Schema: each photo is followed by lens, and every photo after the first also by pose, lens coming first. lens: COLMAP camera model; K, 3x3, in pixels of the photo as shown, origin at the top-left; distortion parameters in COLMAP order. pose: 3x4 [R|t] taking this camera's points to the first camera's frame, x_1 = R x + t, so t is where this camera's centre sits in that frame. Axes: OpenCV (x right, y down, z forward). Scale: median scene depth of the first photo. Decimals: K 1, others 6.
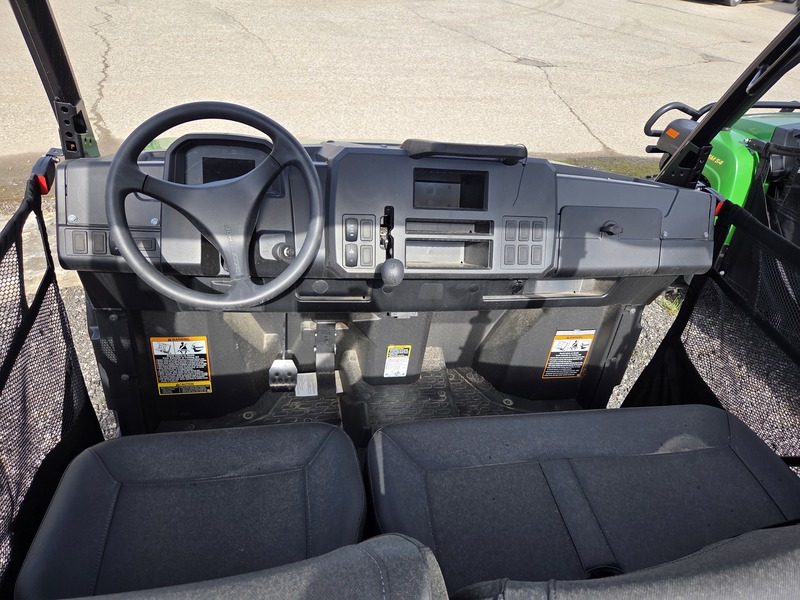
lens RADIAL K [[535.1, 0, 417.1], [0, 535.1, 310.7], [0, 0, 1]] dist [0.039455, -0.025307]
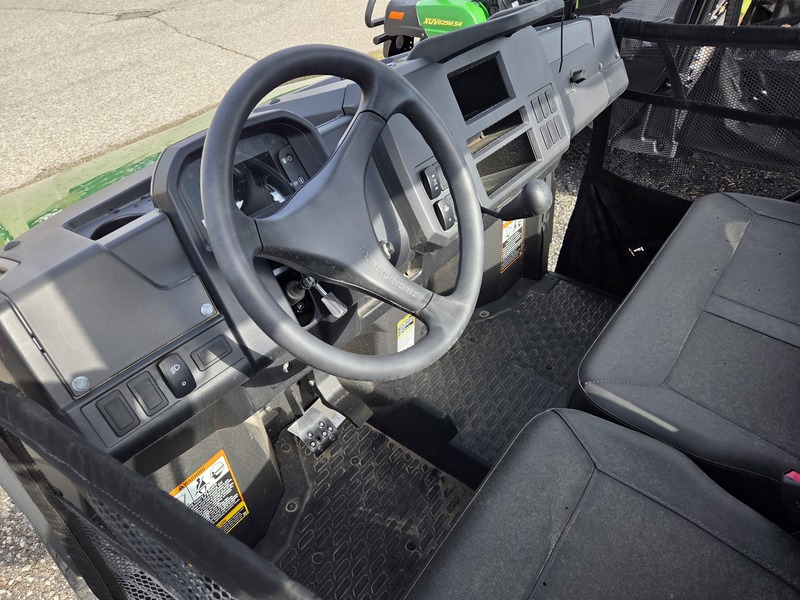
lens RADIAL K [[535.1, 0, 400.0], [0, 535.1, 300.0], [0, 0, 1]] dist [0.039455, -0.025307]
pose [[0.744612, -0.520334, 0.418097, -0.403844], [0.488273, 0.851679, 0.190347, -0.129399], [-0.455129, 0.062411, 0.888236, 0.279857]]
